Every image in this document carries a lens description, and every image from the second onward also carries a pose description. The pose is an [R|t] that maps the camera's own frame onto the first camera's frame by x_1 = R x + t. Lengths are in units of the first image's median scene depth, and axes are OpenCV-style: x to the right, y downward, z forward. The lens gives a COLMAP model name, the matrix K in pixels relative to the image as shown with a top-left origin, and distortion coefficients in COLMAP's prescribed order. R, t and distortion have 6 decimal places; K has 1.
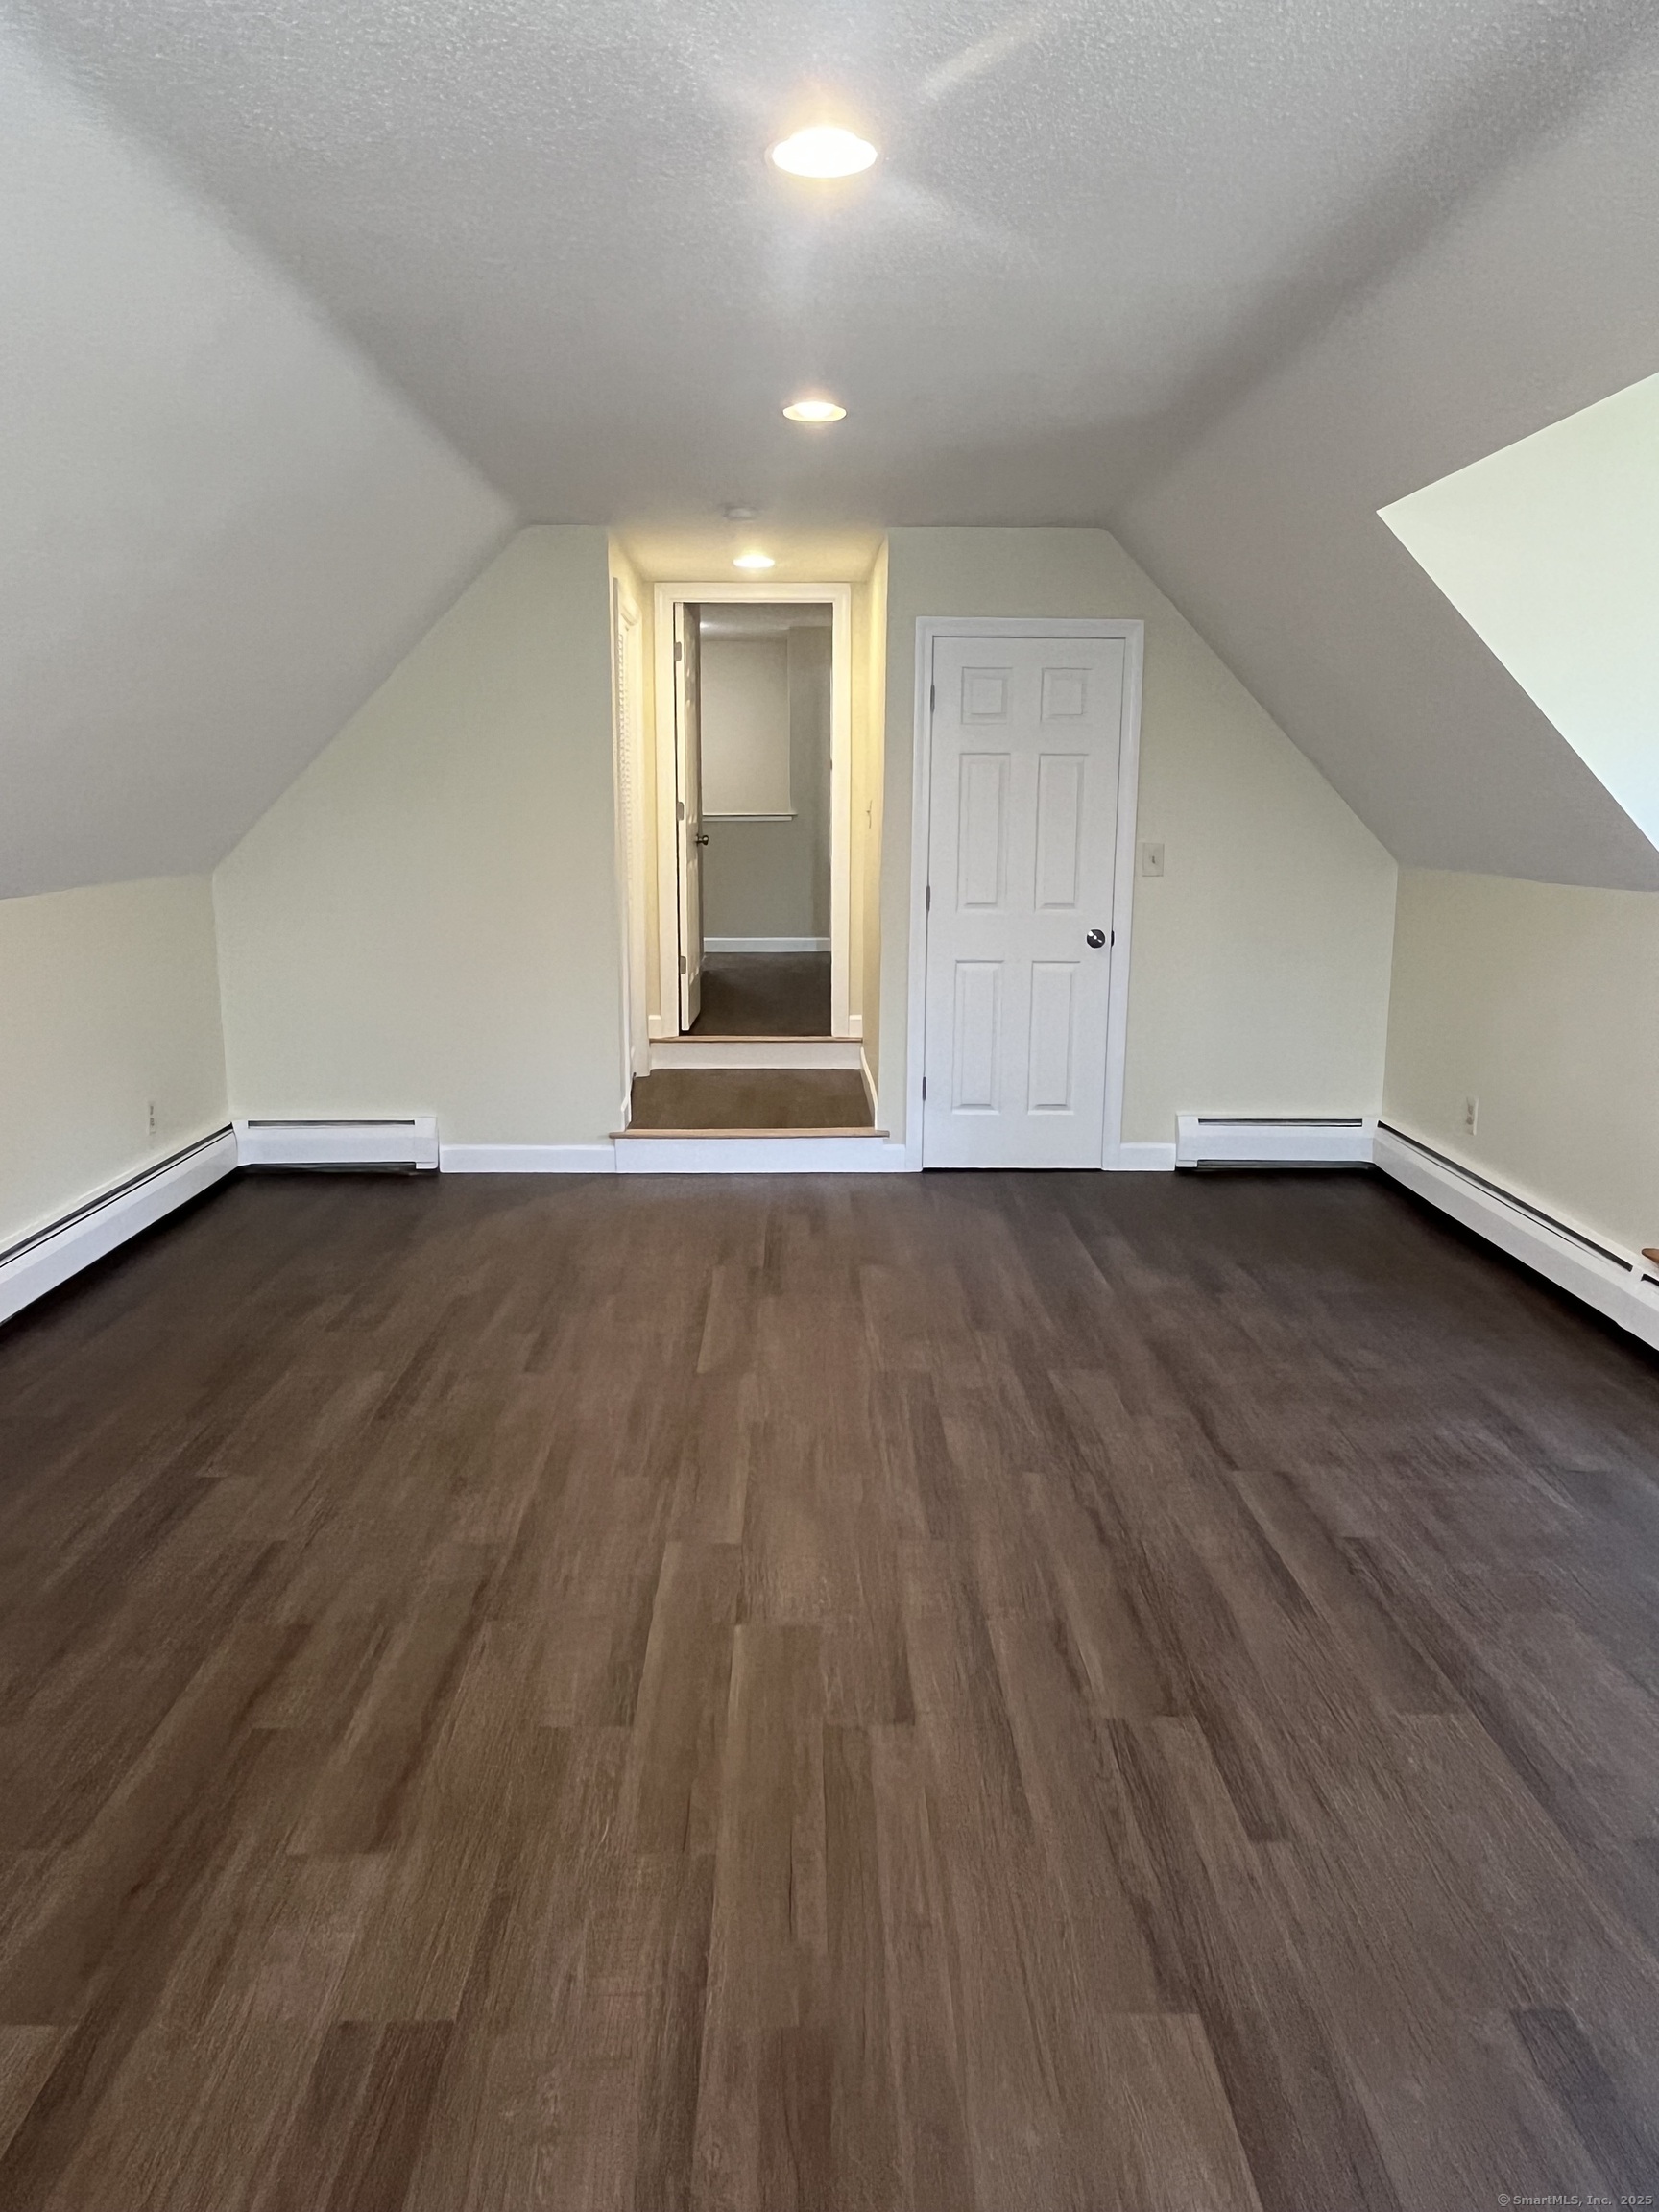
lens RADIAL K [[1514.8, 0, 829.5], [0, 1514.8, 1106.0], [0, 0, 1]] dist [-0.008492, -0.004422]
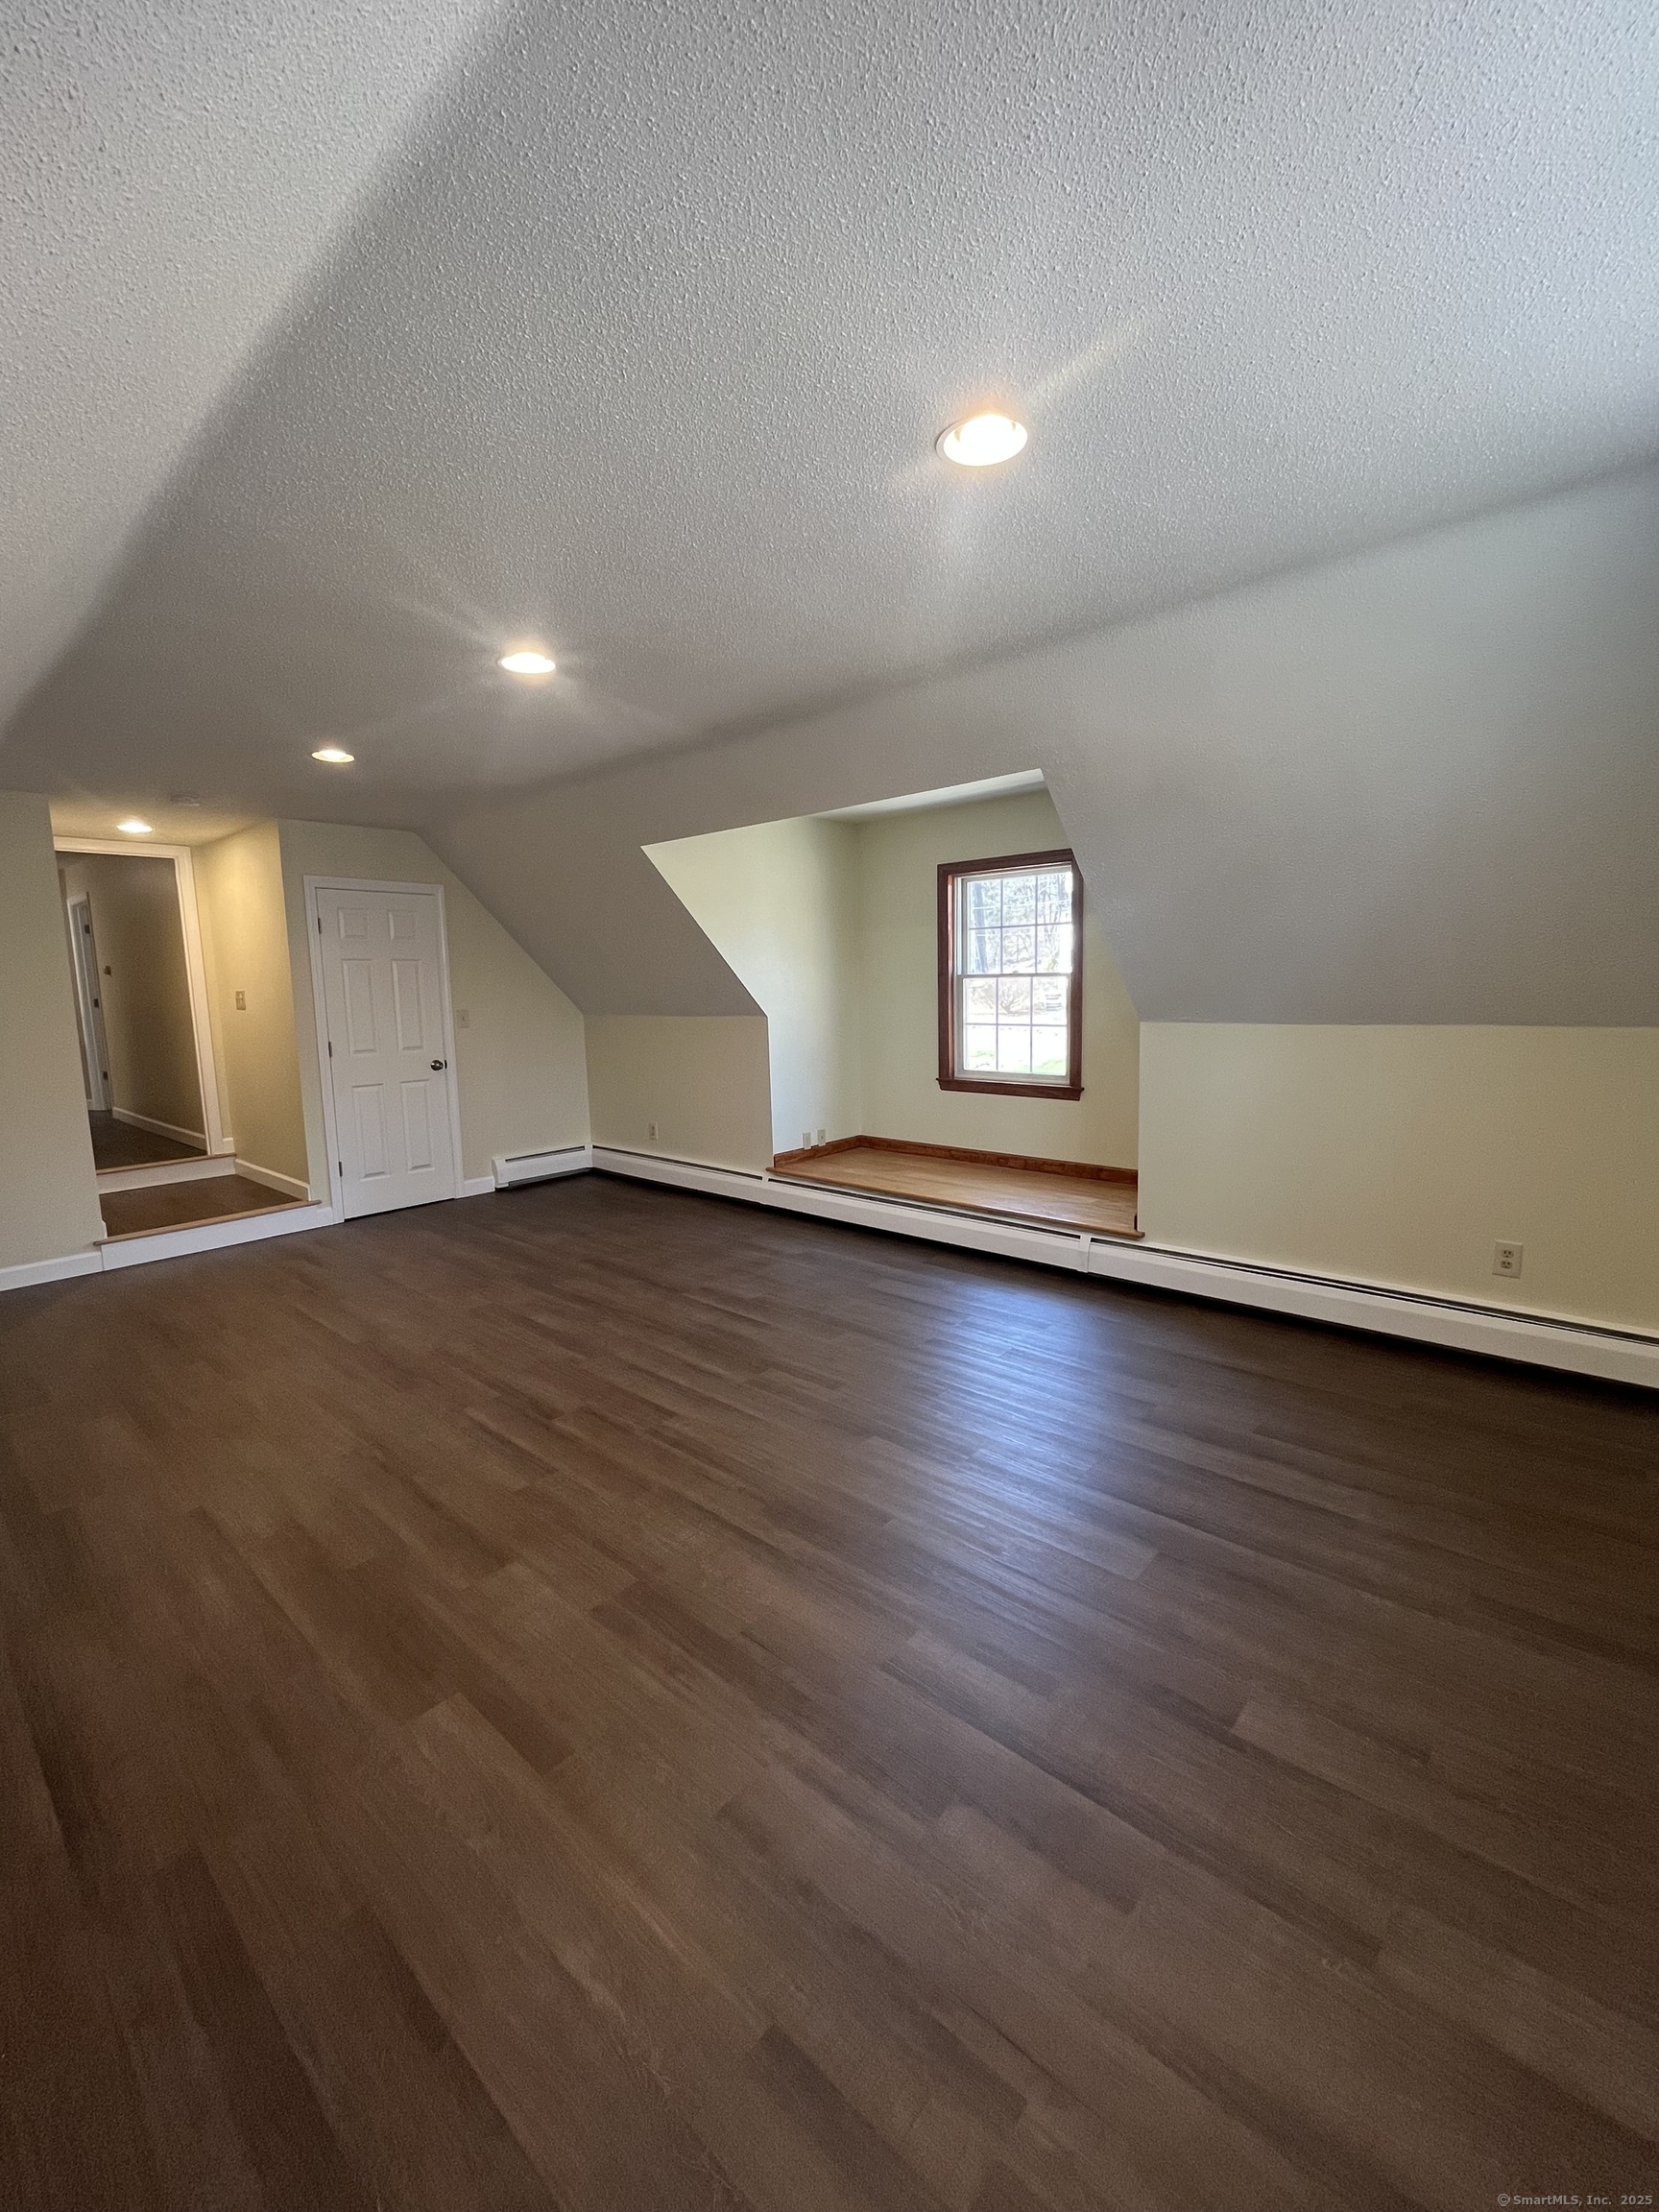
lens RADIAL K [[912.3, 0, 829.5], [0, 912.3, 1106.0], [0, 0, 1]] dist [-0.000478, -0.000075]
pose [[0.676798, -0.121804, 0.726022, -0.418897], [0.172806, 0.984947, 0.004155, 0.012329], [-0.715600, 0.122649, 0.687659, -0.043883]]
